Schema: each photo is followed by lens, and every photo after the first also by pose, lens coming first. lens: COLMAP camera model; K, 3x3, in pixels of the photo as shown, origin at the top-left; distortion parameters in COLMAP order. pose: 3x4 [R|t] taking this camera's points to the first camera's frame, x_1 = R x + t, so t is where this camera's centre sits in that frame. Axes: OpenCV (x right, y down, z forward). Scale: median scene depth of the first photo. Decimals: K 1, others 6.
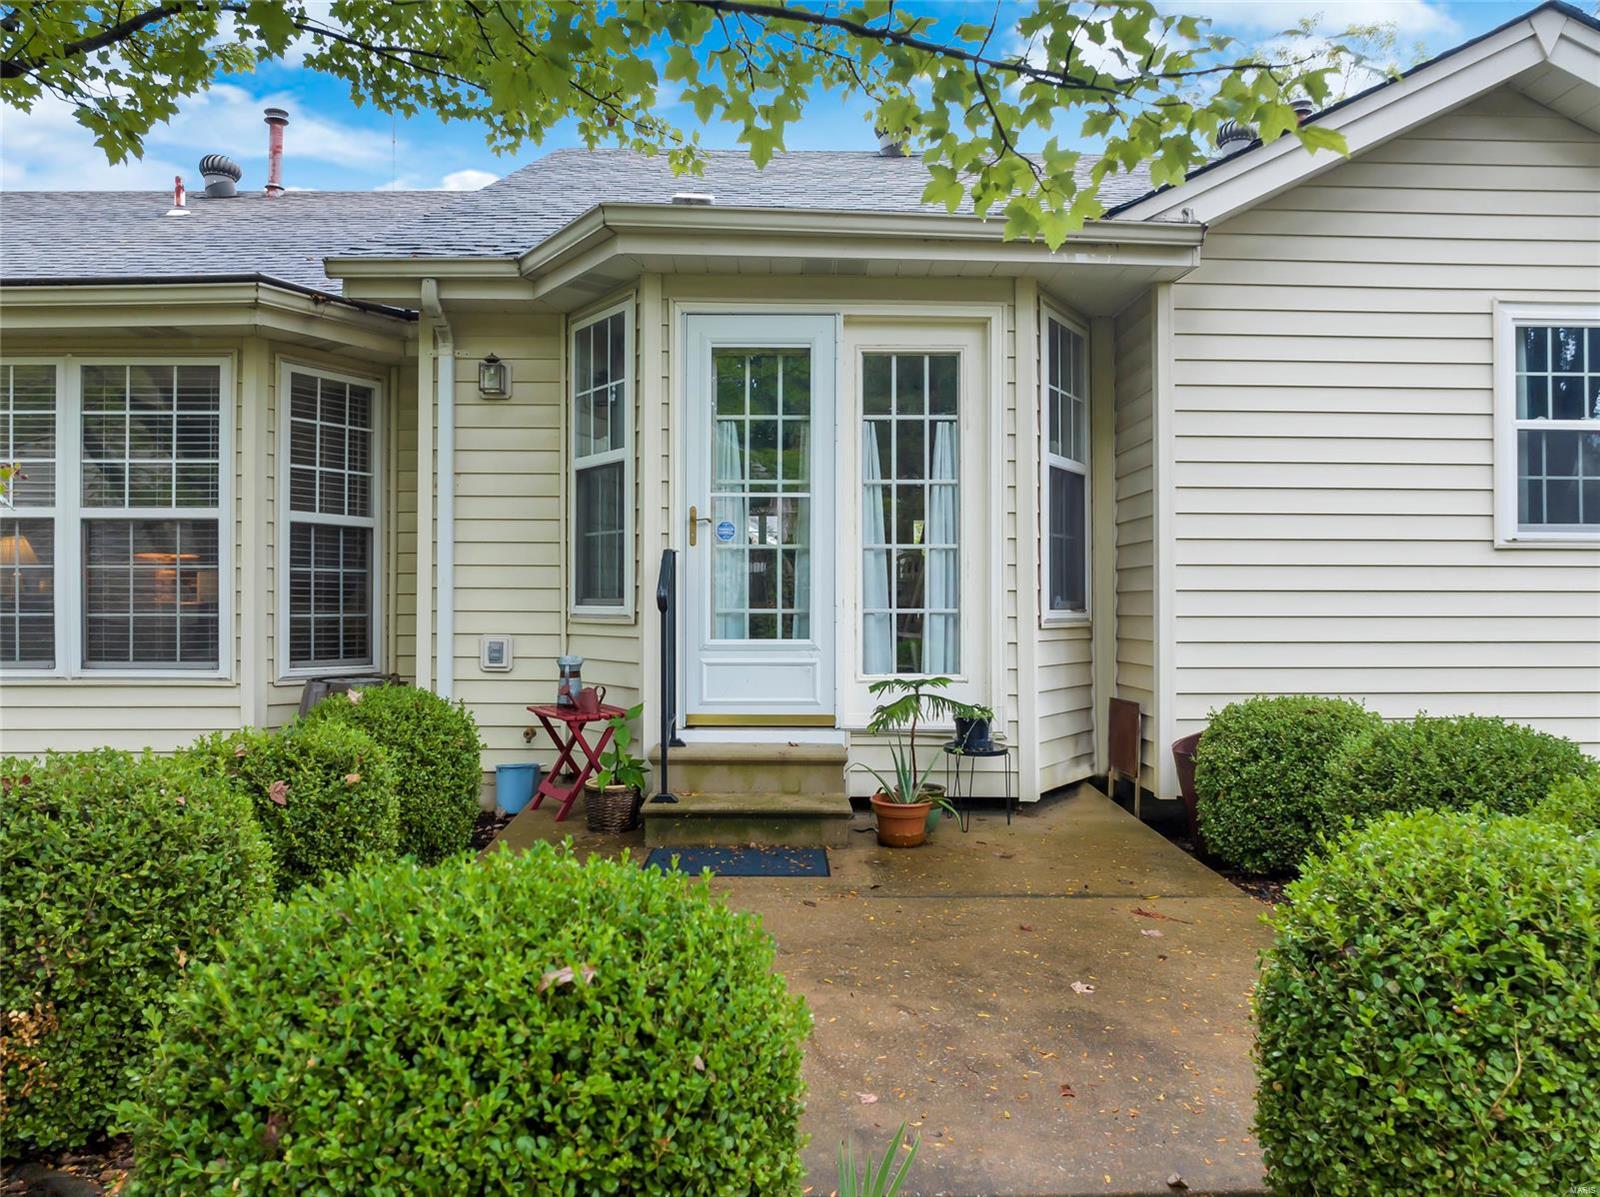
lens RADIAL K [[1121.5, 0, 800.0], [0, 1121.5, 598.5], [0, 0, 1]] dist [-0.037243, 0.013256]
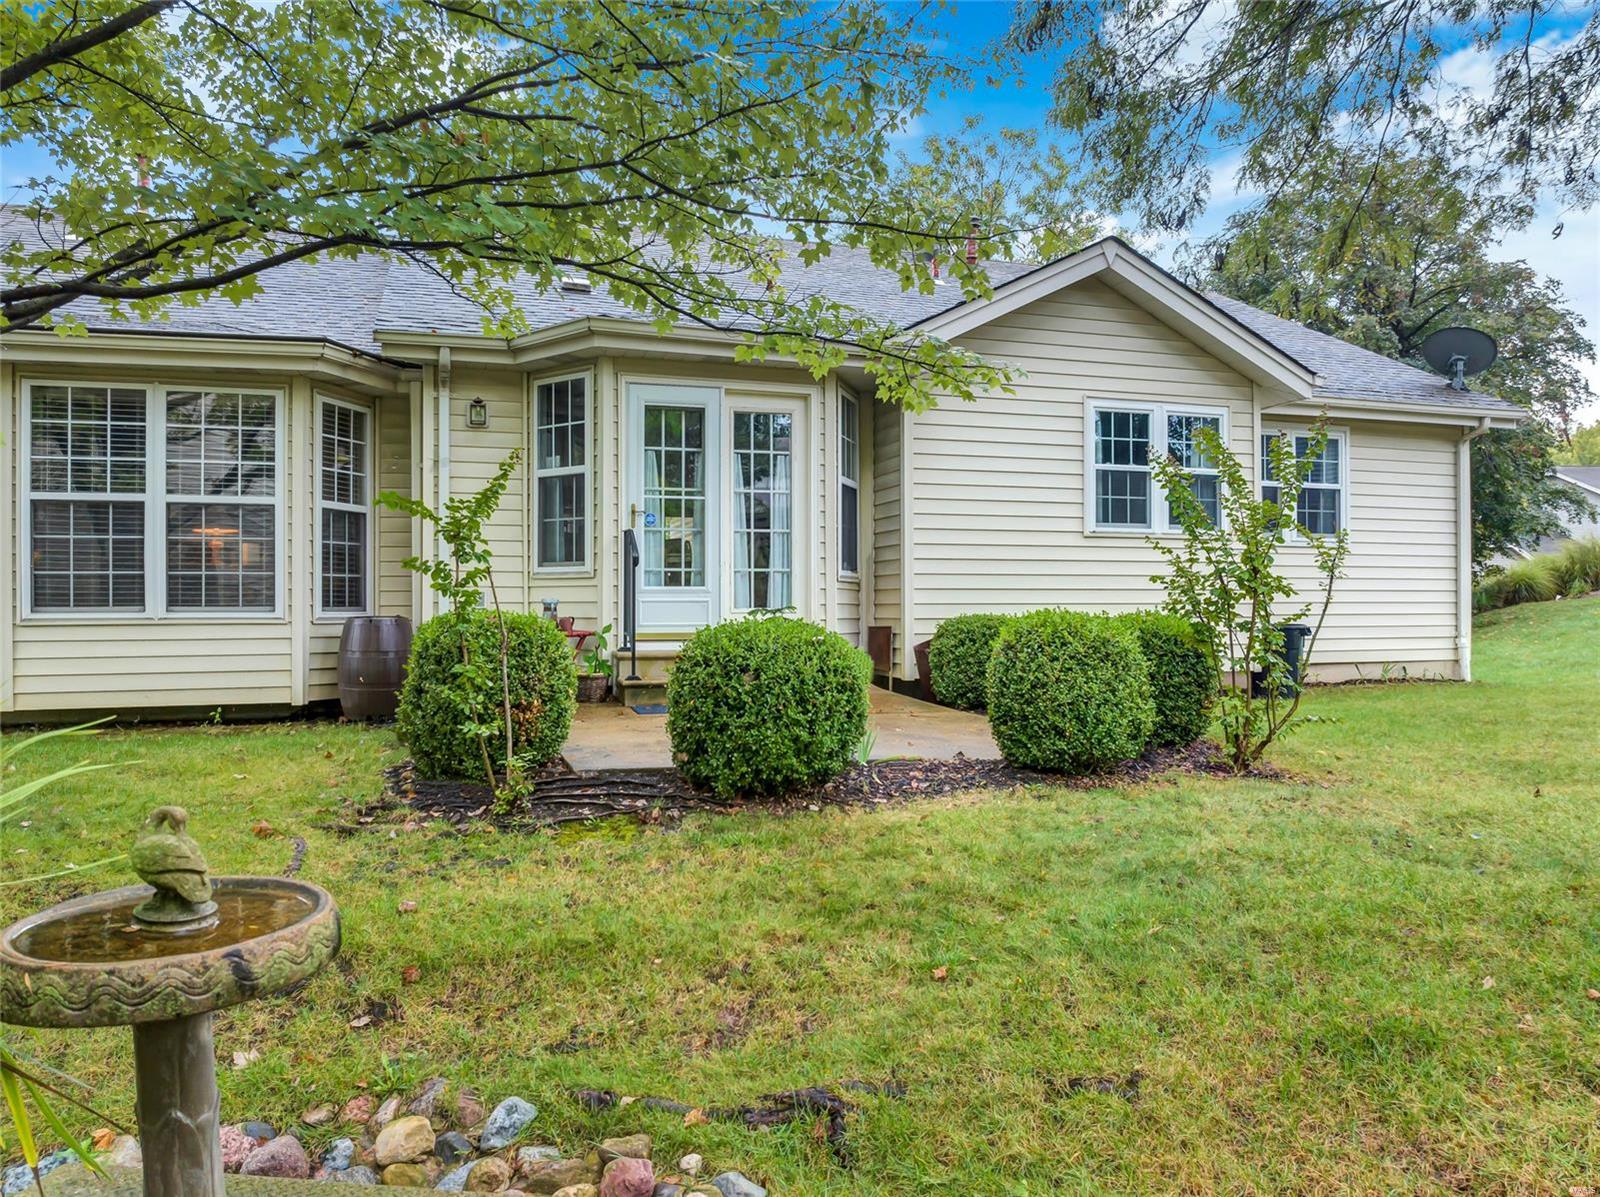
lens RADIAL K [[1121.5, 0, 800.0], [0, 1121.5, 598.5], [0, 0, 1]] dist [-0.037243, 0.013256]
pose [[0.961786, -0.001311, 0.273800, -0.295895], [0.001123, 0.999999, 0.000842, 0.051279], [-0.273801, -0.000502, 0.961786, -0.589732]]
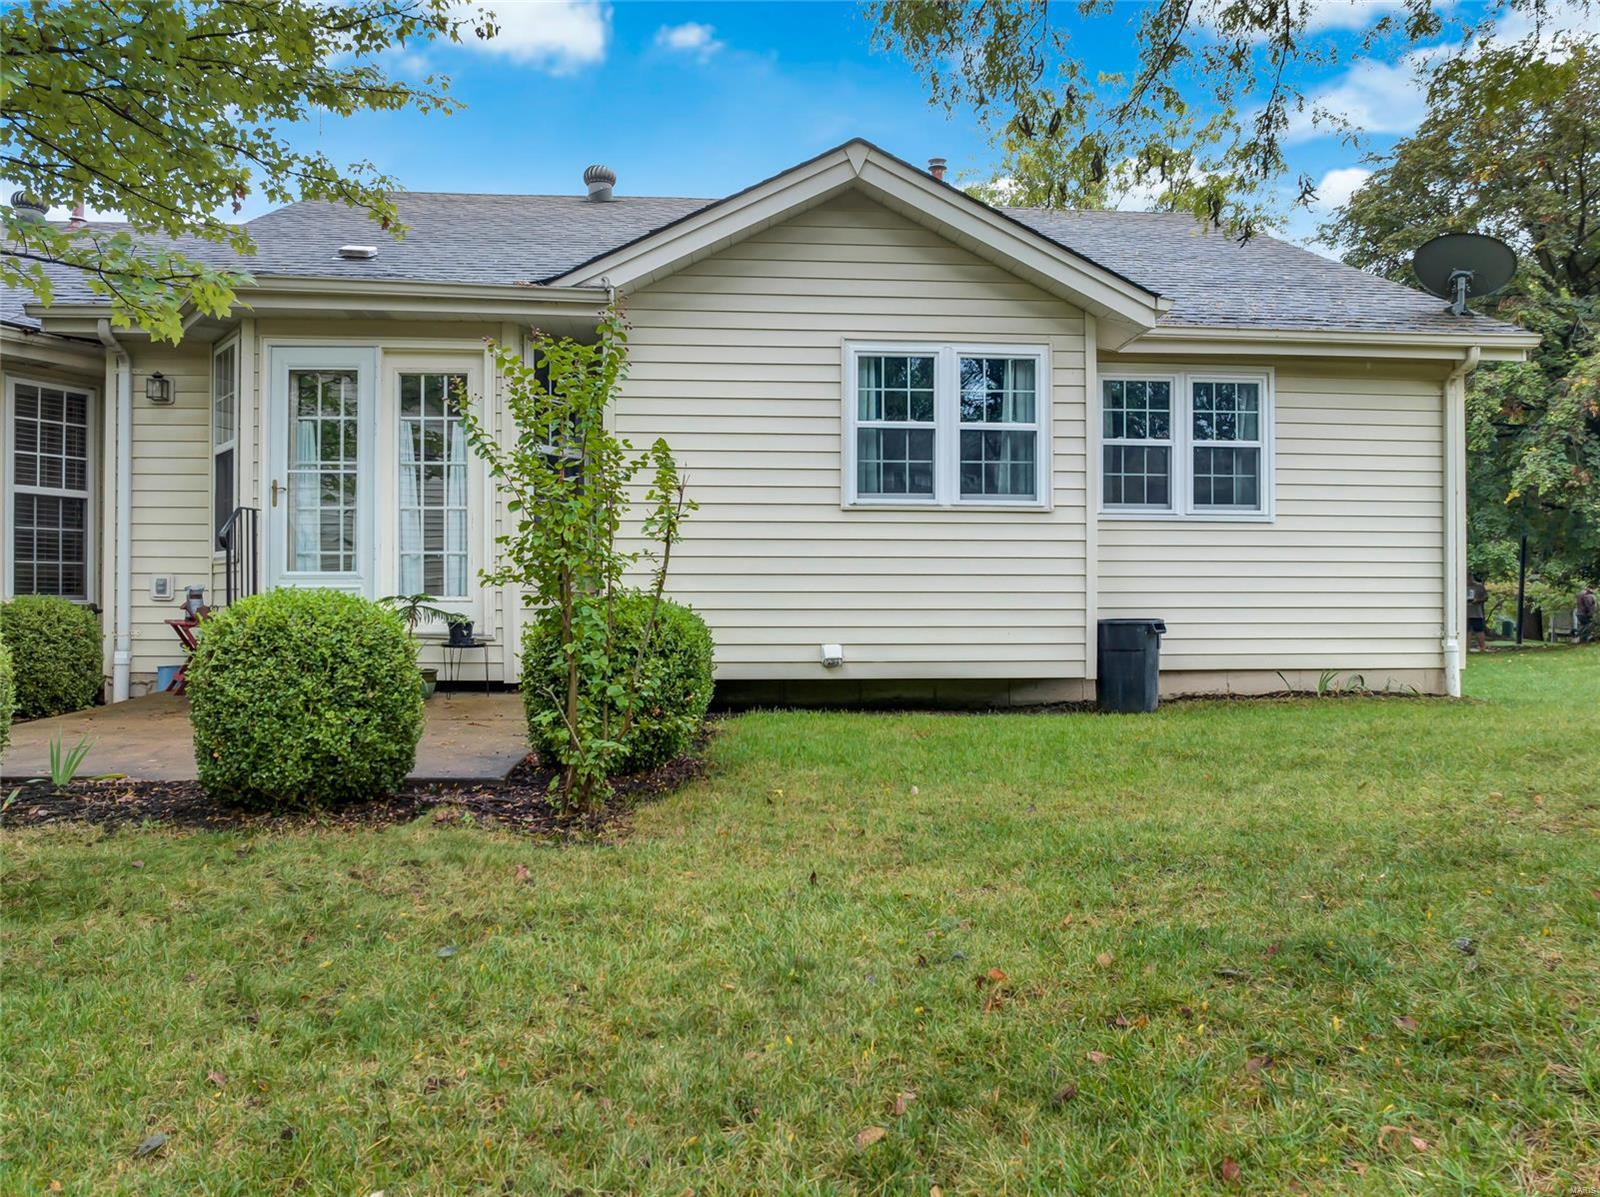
lens RADIAL K [[1121.5, 0, 800.0], [0, 1121.5, 598.5], [0, 0, 1]] dist [-0.037243, 0.013256]
pose [[0.998672, -0.000786, 0.051509, 0.493176], [0.000837, 0.999999, -0.000977, 0.071689], [-0.051508, 0.001019, 0.998672, -0.456904]]
